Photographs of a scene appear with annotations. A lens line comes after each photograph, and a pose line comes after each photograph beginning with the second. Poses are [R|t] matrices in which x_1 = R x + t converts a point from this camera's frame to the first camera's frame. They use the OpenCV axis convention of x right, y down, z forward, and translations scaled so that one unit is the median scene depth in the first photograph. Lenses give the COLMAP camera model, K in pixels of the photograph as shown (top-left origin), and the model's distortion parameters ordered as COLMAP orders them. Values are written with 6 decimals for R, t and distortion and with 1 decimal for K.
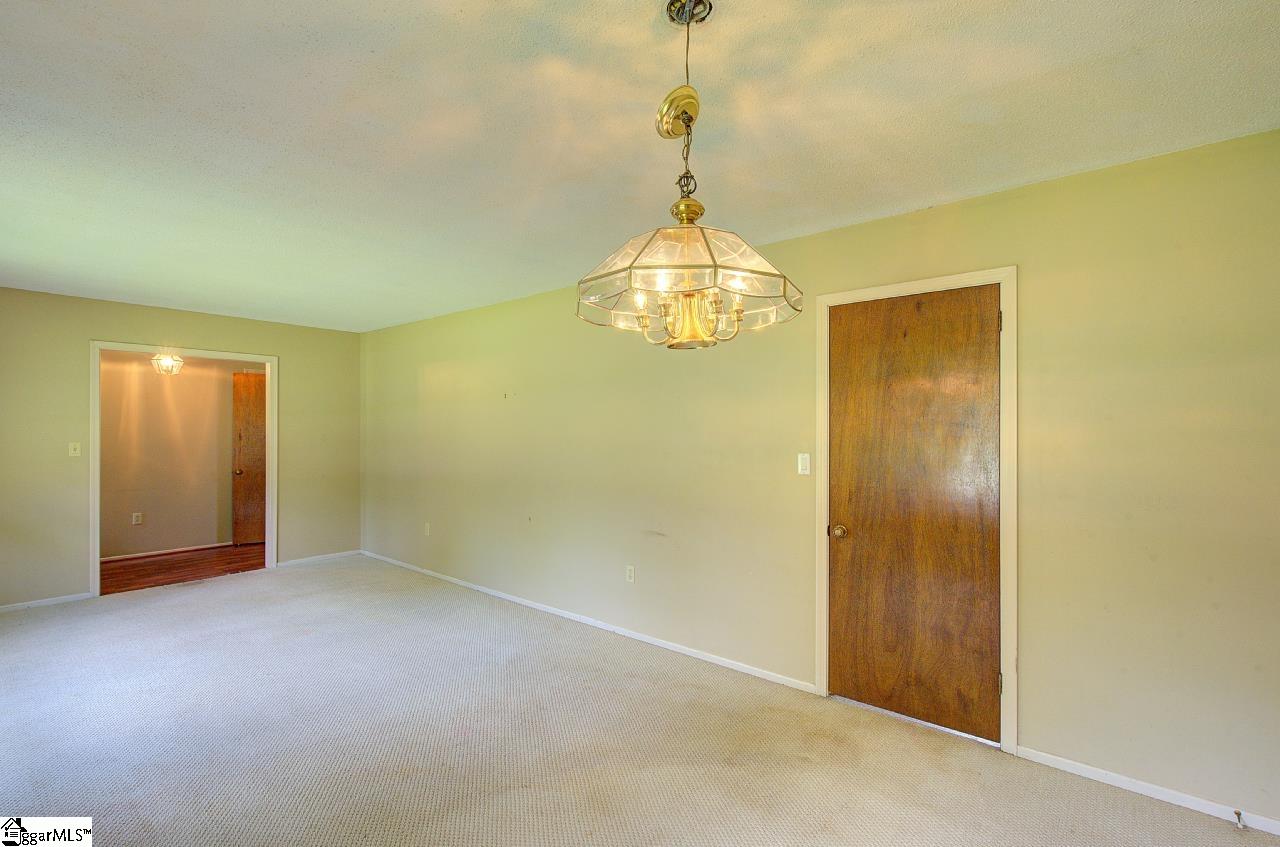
lens RADIAL K [[564.6, 0, 640.6], [0, 564.6, 423.6], [0, 0, 1]] dist [-0.004938, 0.000446]
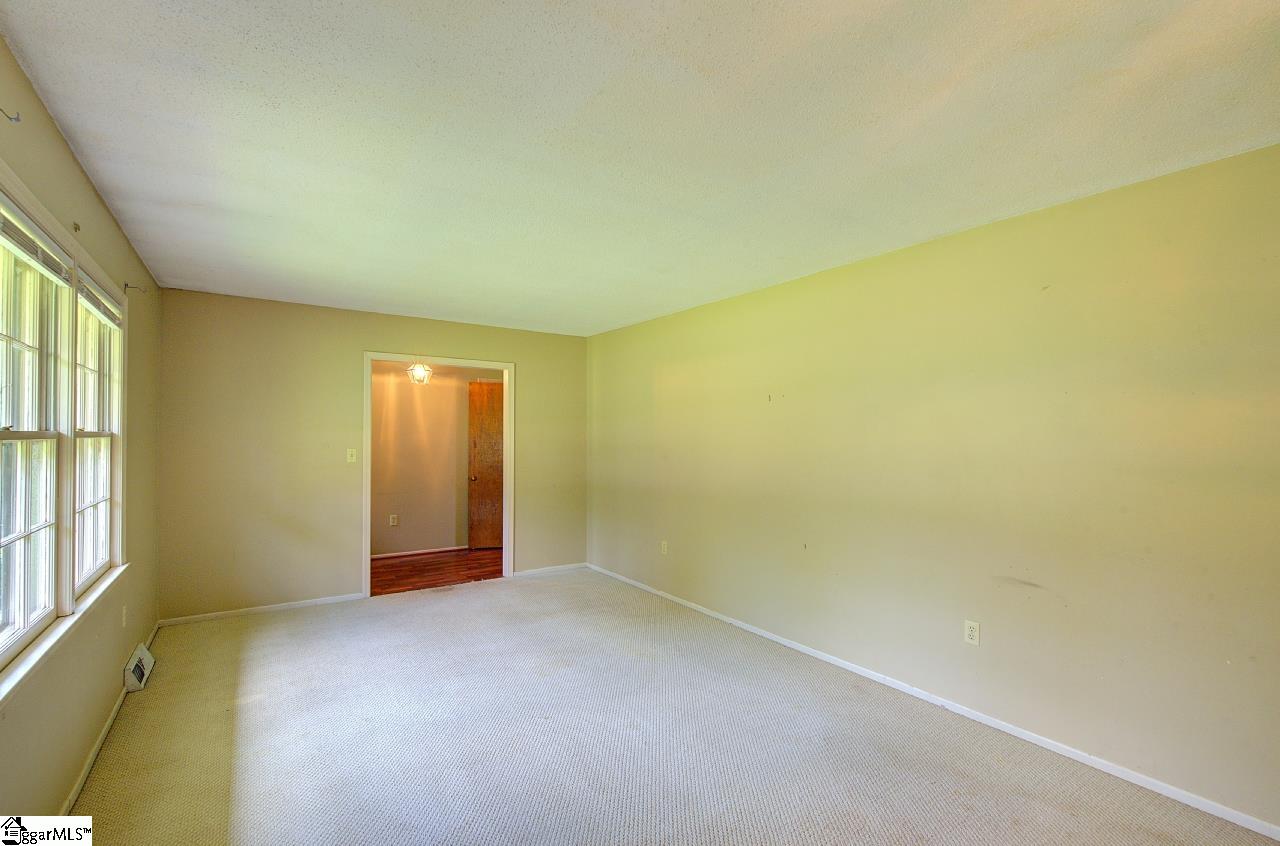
lens RADIAL K [[564.6, 0, 639.7], [0, 564.6, 427.0], [0, 0, 1]] dist [-0.004938, 0.000446]
pose [[0.958867, -0.003212, -0.283837, -0.148206], [0.000707, 0.999960, -0.008926, 0.001826], [0.283854, 0.008358, 0.958831, 0.109538]]
